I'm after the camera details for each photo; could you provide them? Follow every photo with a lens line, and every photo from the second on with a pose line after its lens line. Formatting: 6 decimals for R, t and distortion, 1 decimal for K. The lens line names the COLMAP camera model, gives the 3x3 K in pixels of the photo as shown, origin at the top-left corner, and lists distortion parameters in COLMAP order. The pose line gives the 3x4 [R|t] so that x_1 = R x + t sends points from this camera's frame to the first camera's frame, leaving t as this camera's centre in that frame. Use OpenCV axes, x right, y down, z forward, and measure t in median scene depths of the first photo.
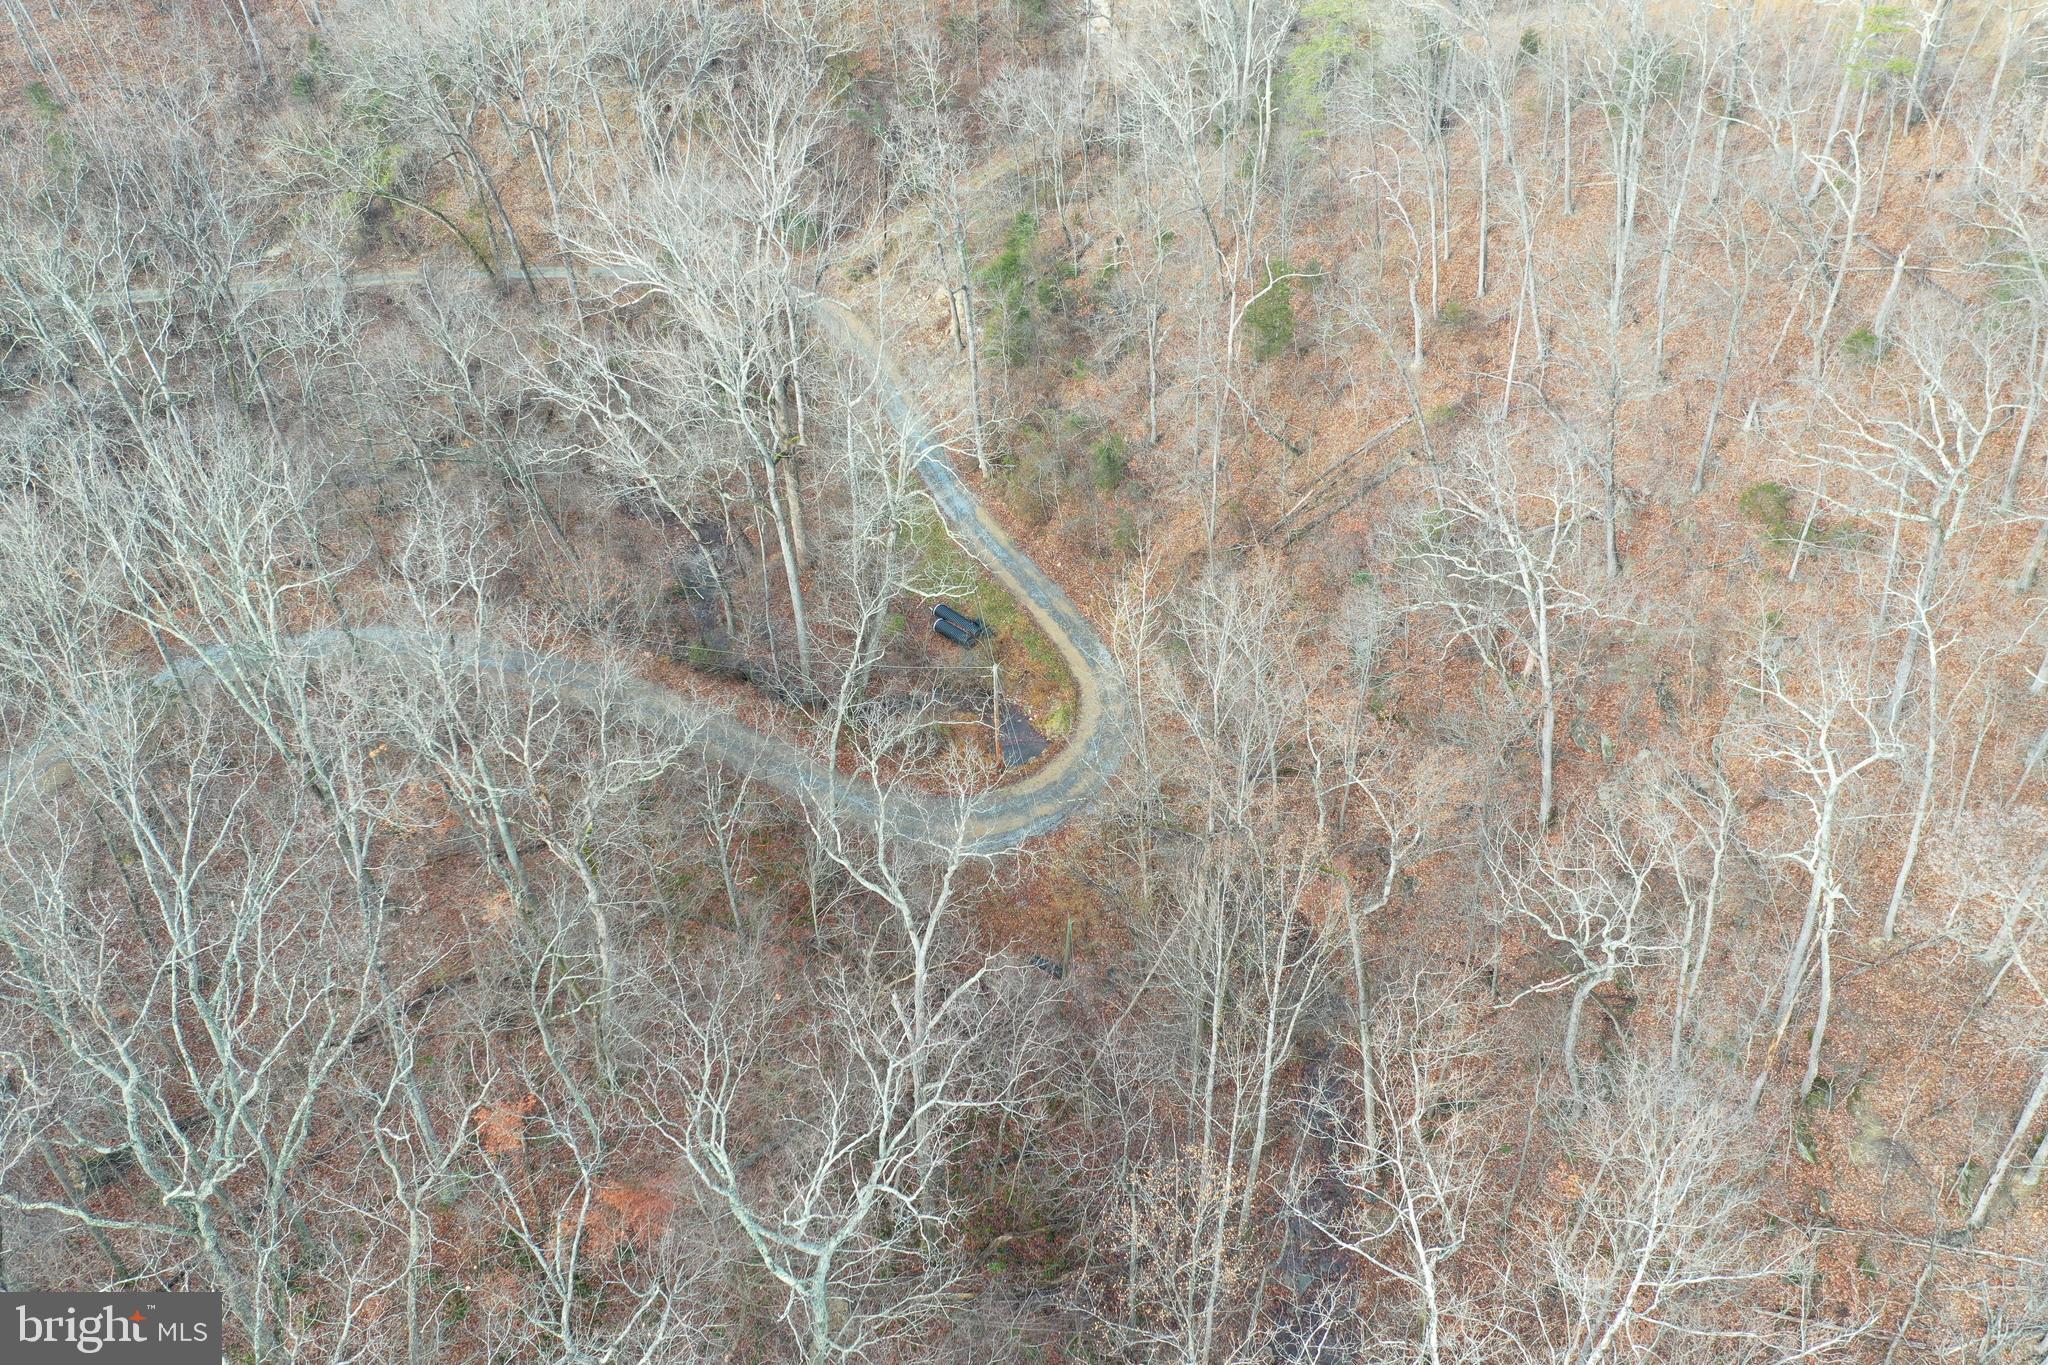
lens RADIAL K [[1610.1, 0, 1024.0], [0, 1610.1, 682.5], [0, 0, 1]] dist [-0.004586, 0.000265]
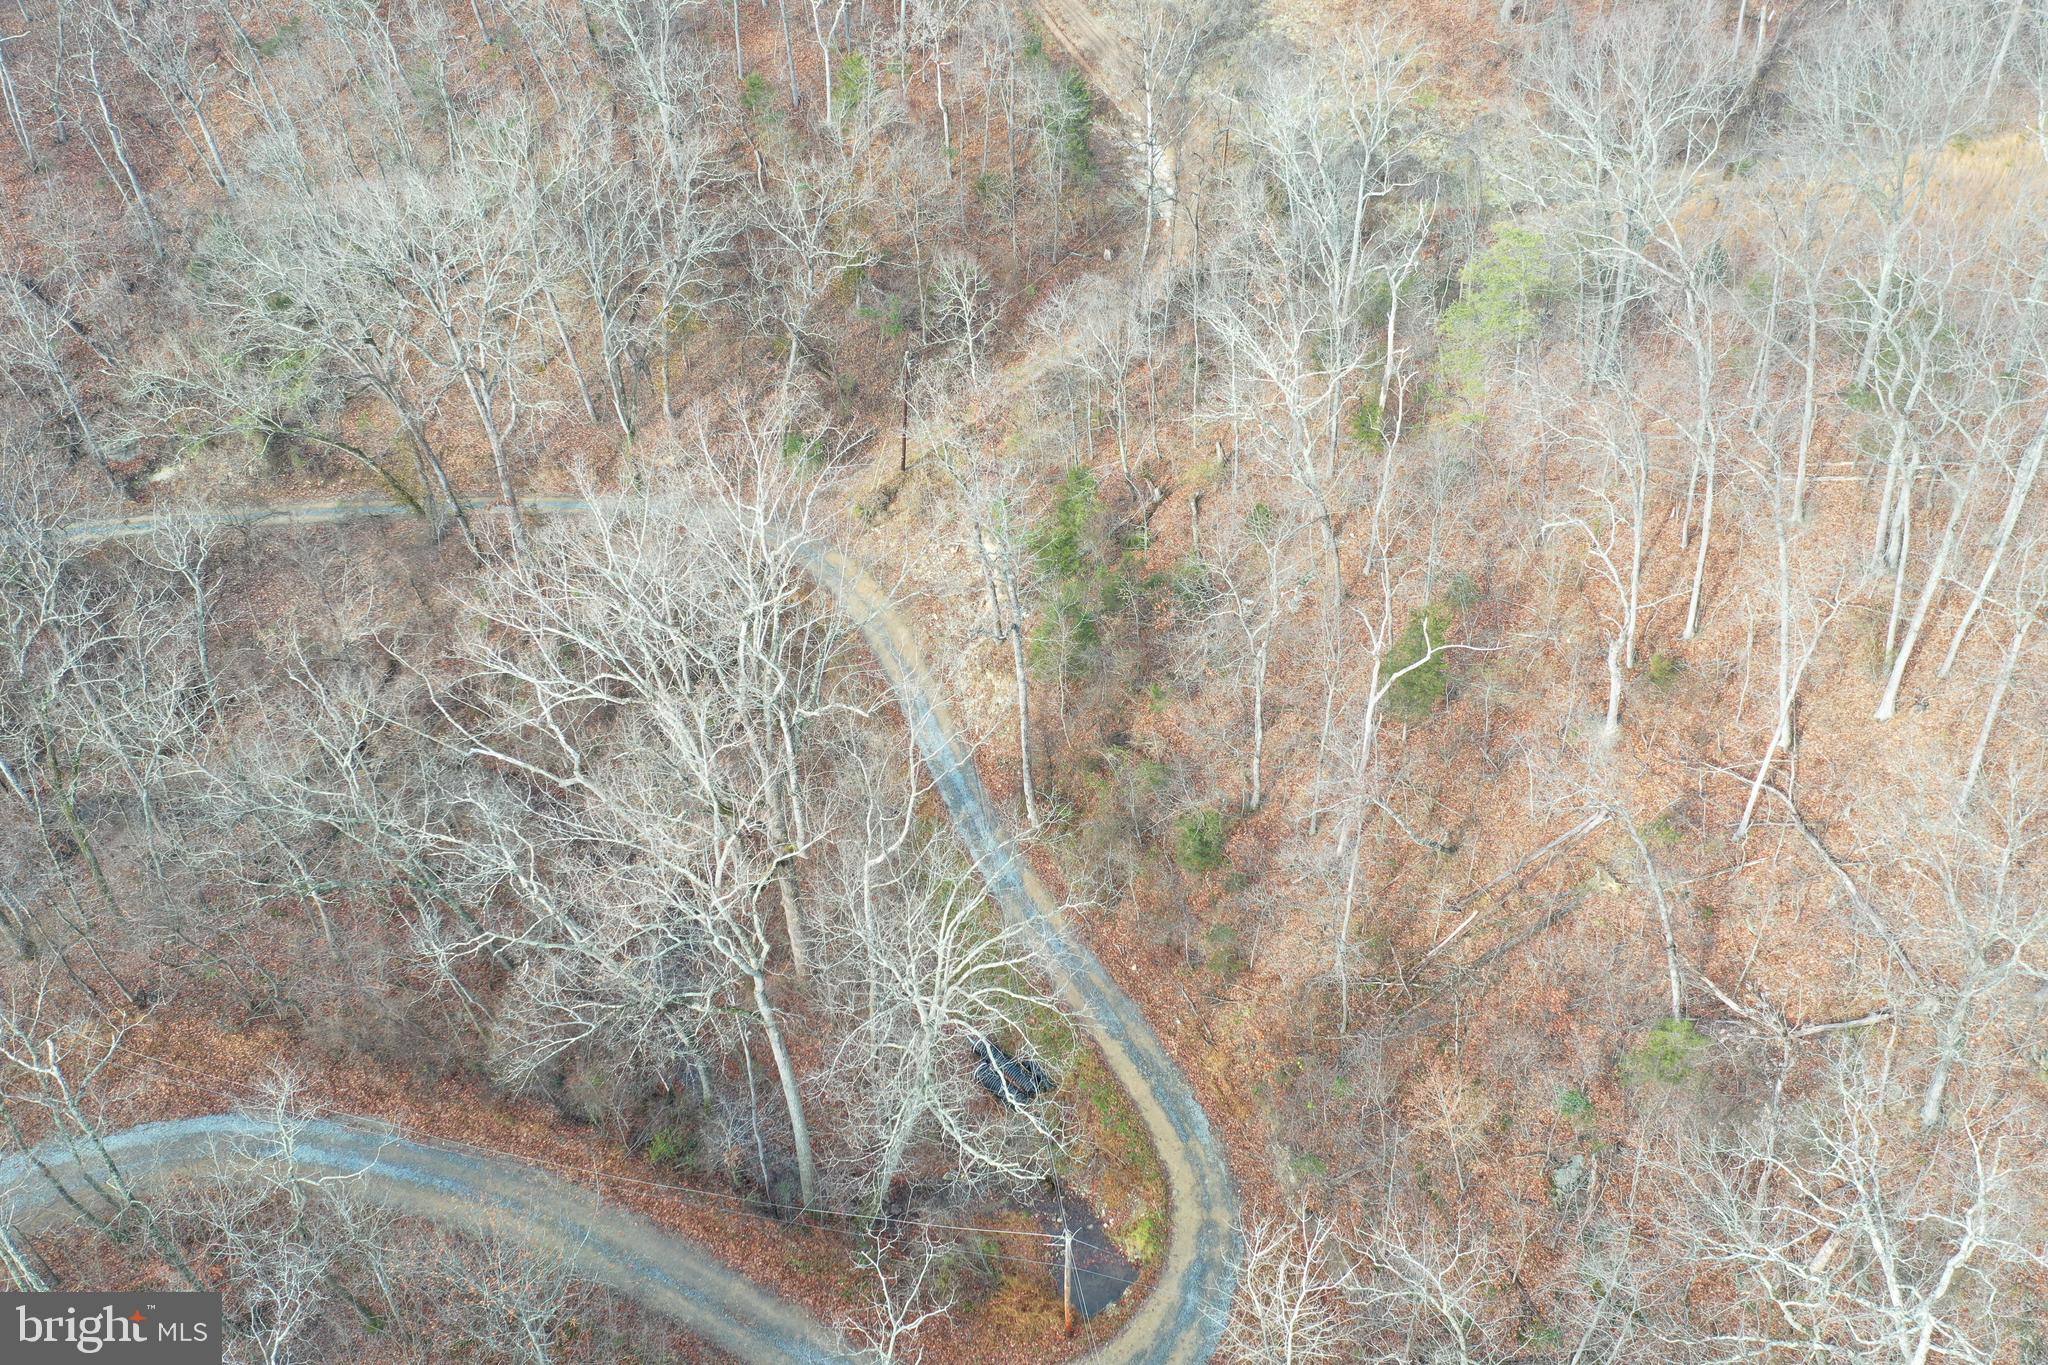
lens RADIAL K [[1610.1, 0, 1024.0], [0, 1610.1, 682.5], [0, 0, 1]] dist [-0.004586, 0.000265]
pose [[0.999994, 0.003353, -0.000454, -0.032308], [-0.003353, 0.999992, -0.002006, -0.216543], [0.000448, 0.002008, 0.999998, 0.236148]]
